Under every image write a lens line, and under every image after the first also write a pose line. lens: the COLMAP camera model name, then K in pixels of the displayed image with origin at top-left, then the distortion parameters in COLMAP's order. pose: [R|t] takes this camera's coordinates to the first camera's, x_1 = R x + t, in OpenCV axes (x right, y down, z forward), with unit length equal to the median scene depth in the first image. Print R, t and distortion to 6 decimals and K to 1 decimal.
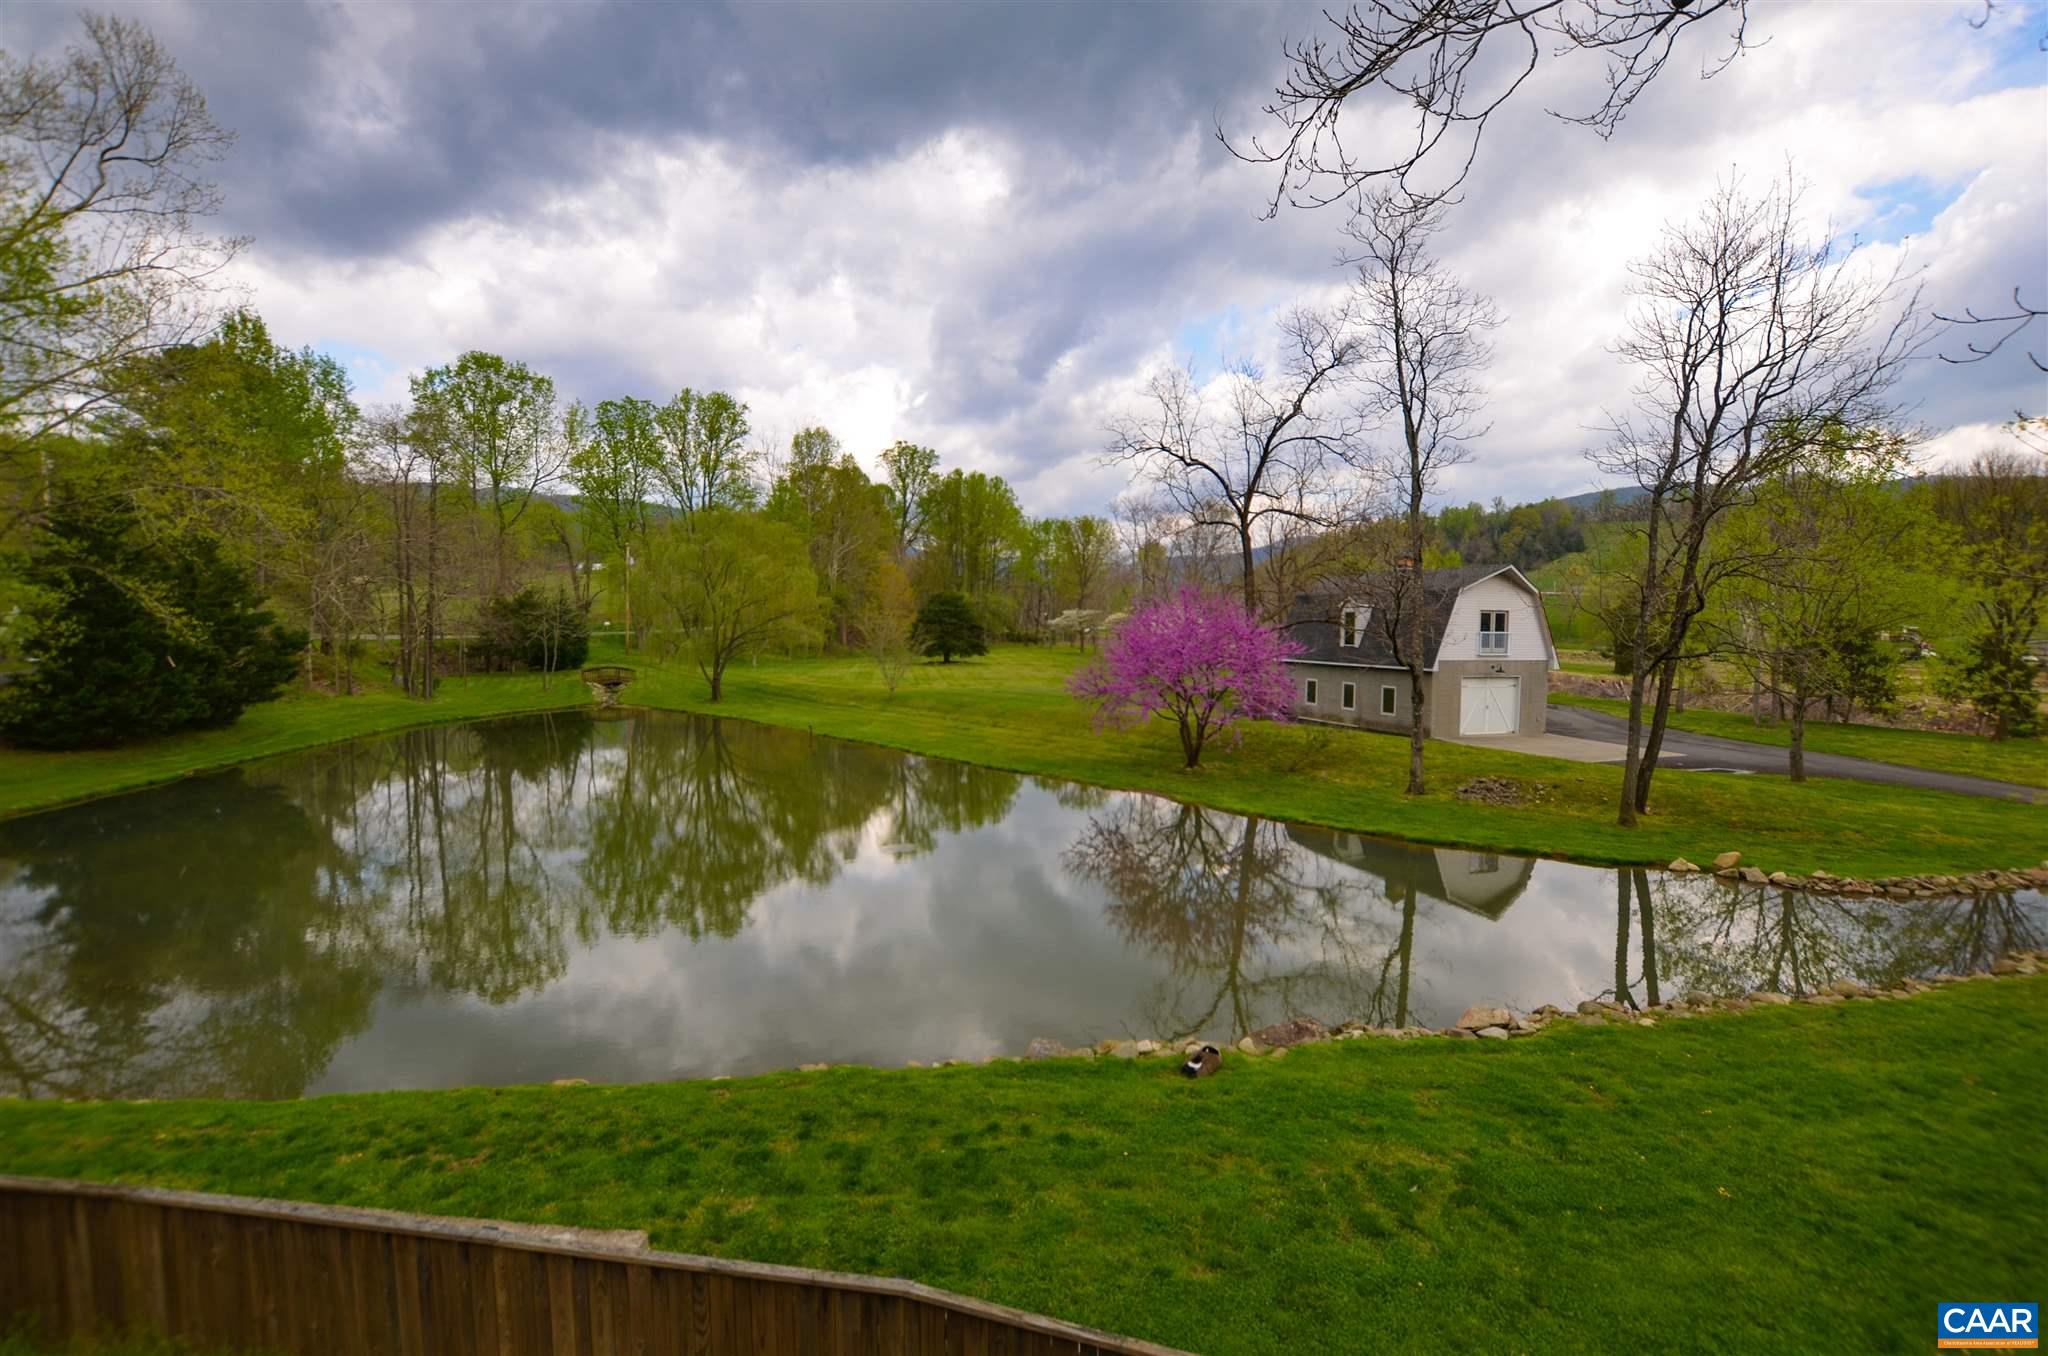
lens RADIAL K [[926.6, 0, 1037.0], [0, 926.6, 692.0], [0, 0, 1]] dist [-0.029336, 0.003836]
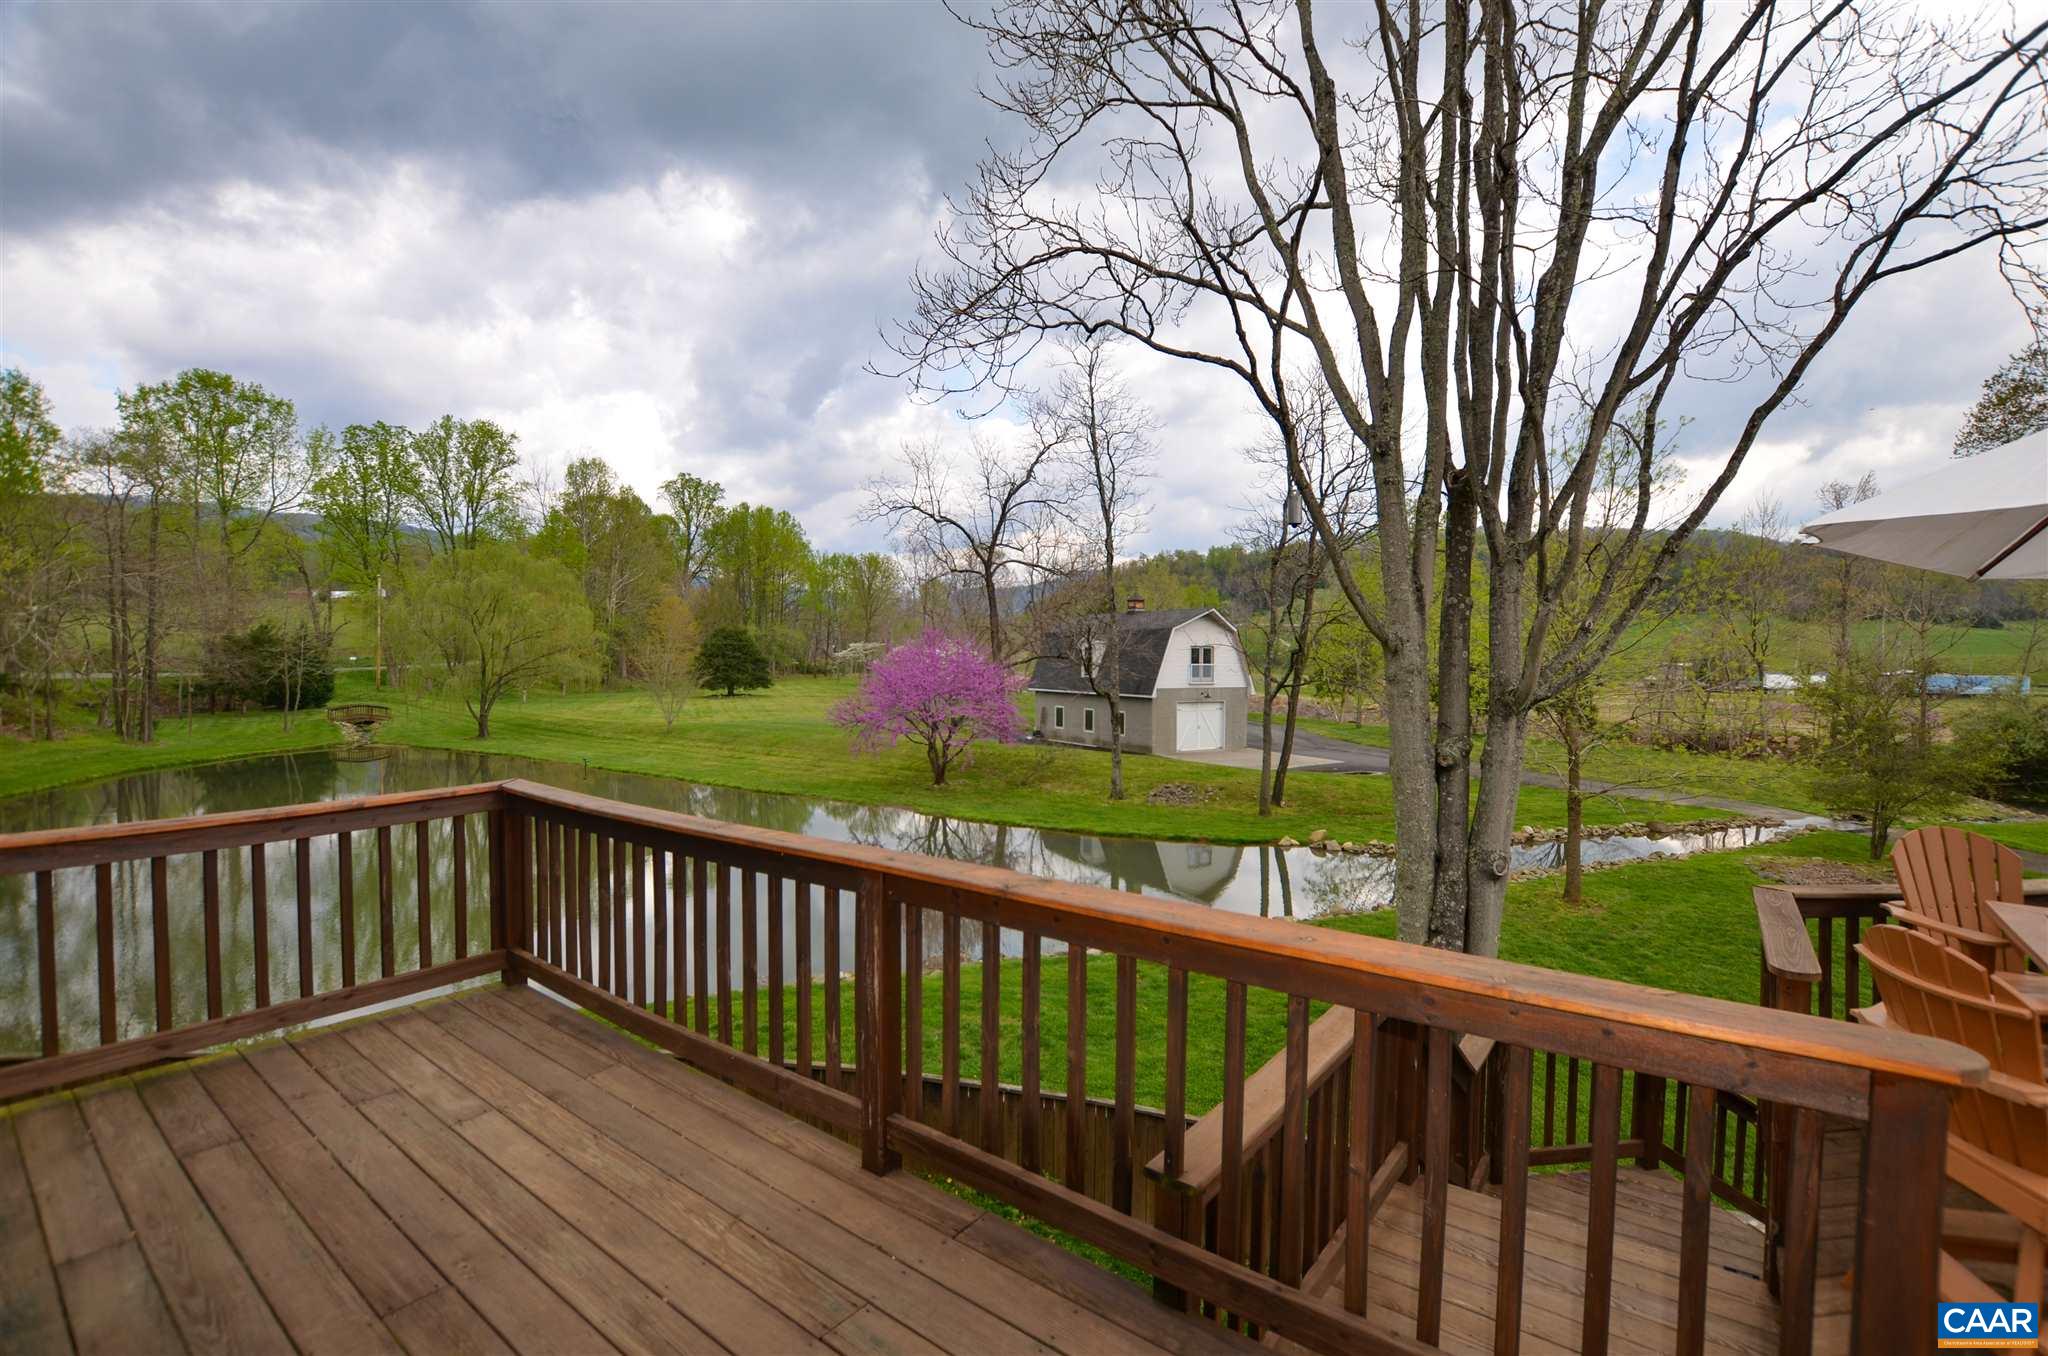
lens RADIAL K [[926.6, 0, 1045.5], [0, 926.6, 687.6], [0, 0, 1]] dist [-0.029336, 0.003836]
pose [[0.975467, -0.012432, 0.219792, 0.029569], [0.020394, 0.999214, -0.033991, 0.001692], [-0.219197, 0.037639, 0.974954, -0.107864]]
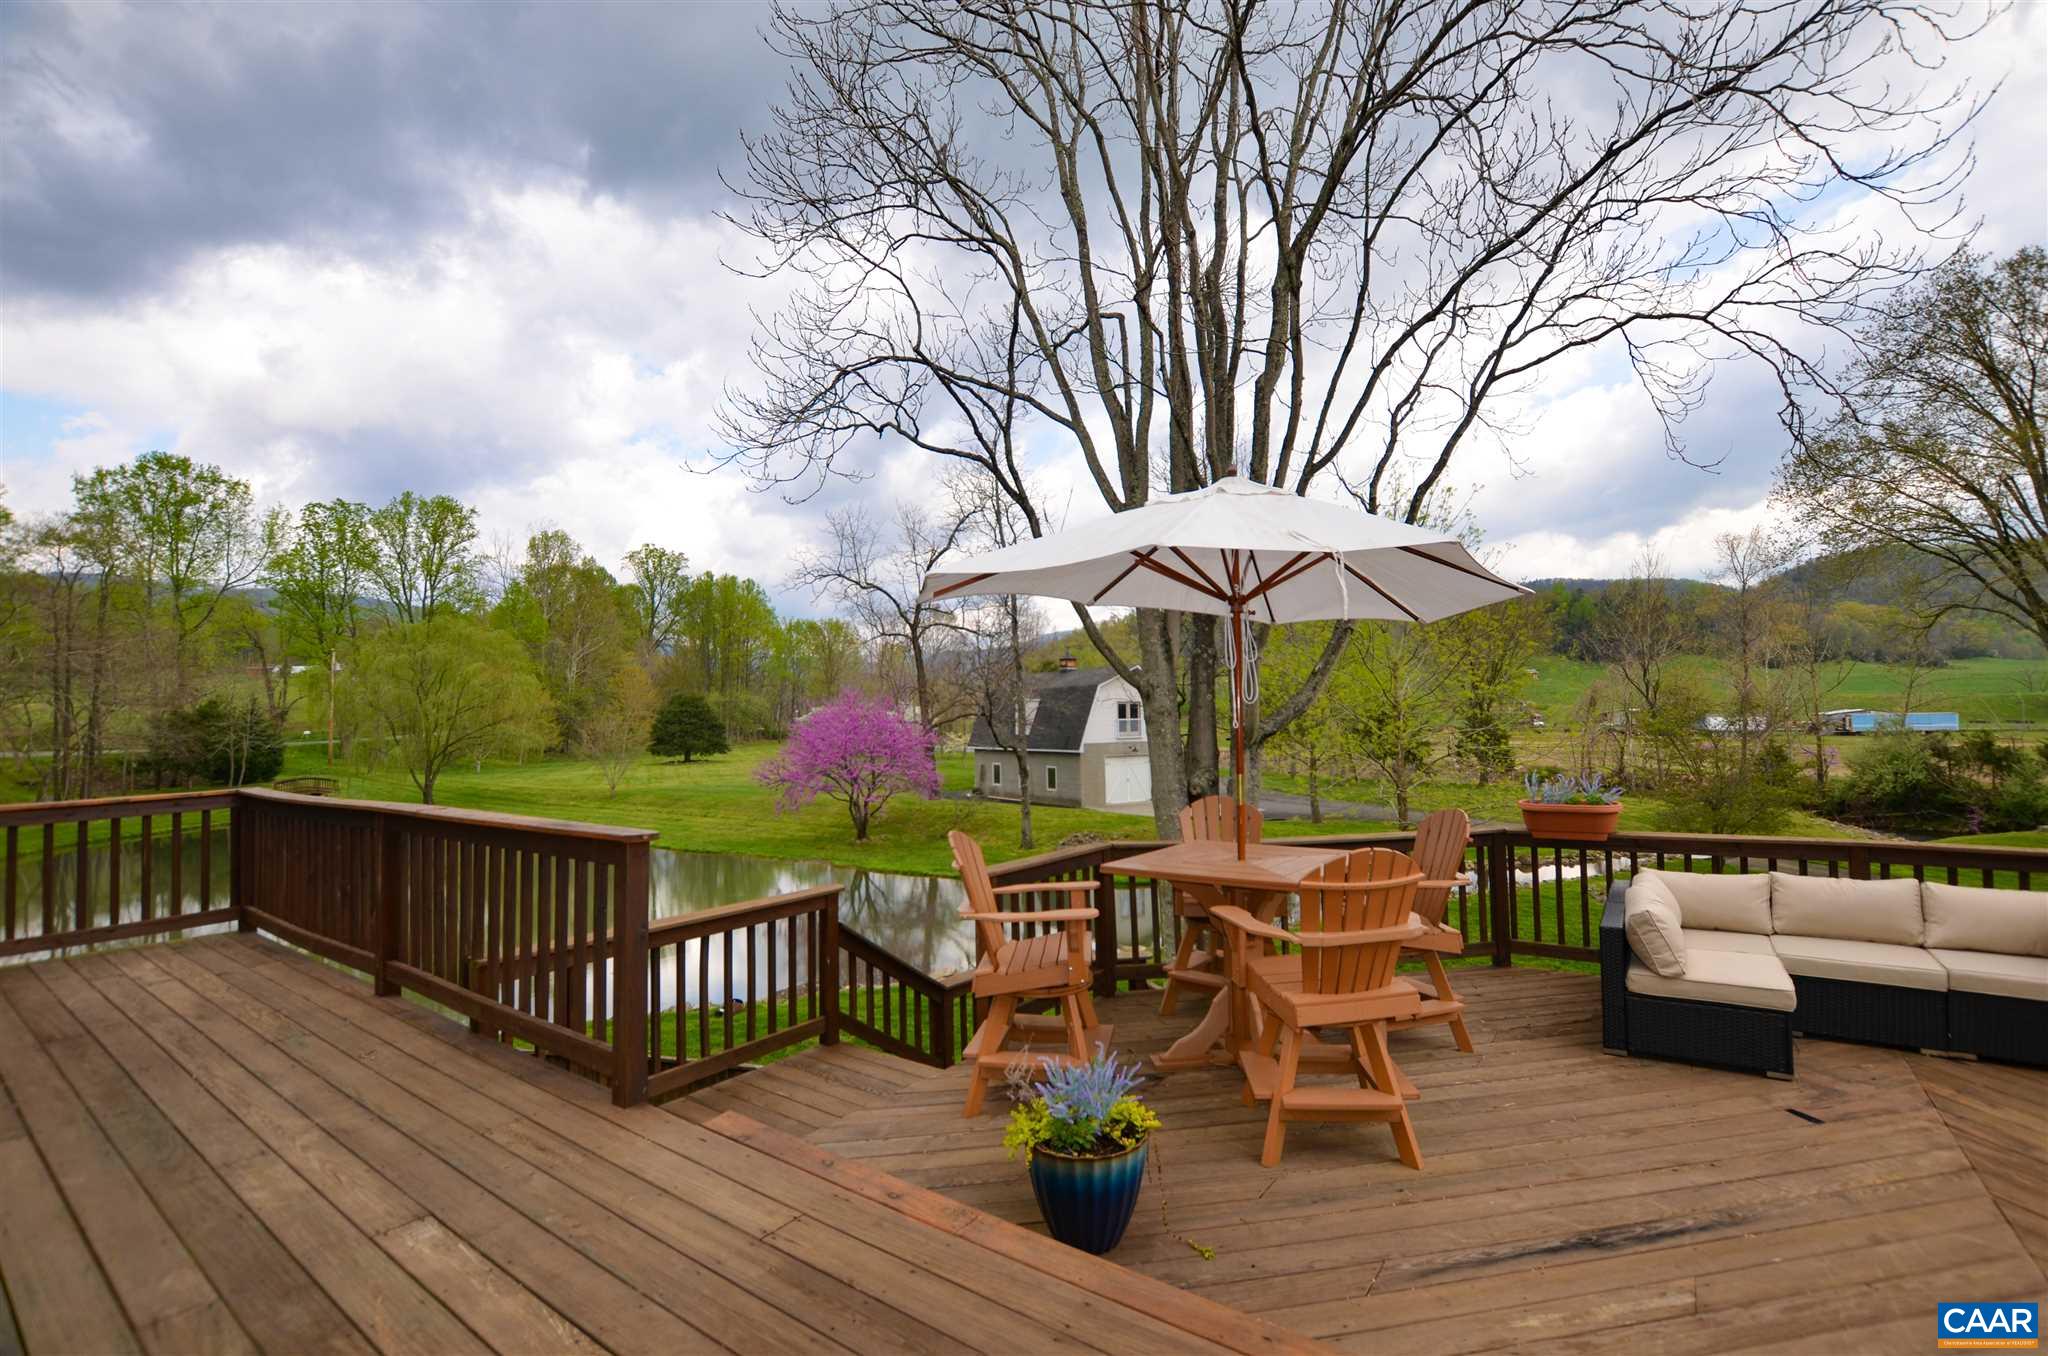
lens RADIAL K [[926.6, 0, 1053.6], [0, 926.6, 686.8], [0, 0, 1]] dist [-0.029336, 0.003836]
pose [[0.968373, -0.018184, 0.248844, 0.075570], [0.044301, 0.994025, -0.099756, 0.010421], [-0.245543, 0.107625, 0.963393, -0.159568]]
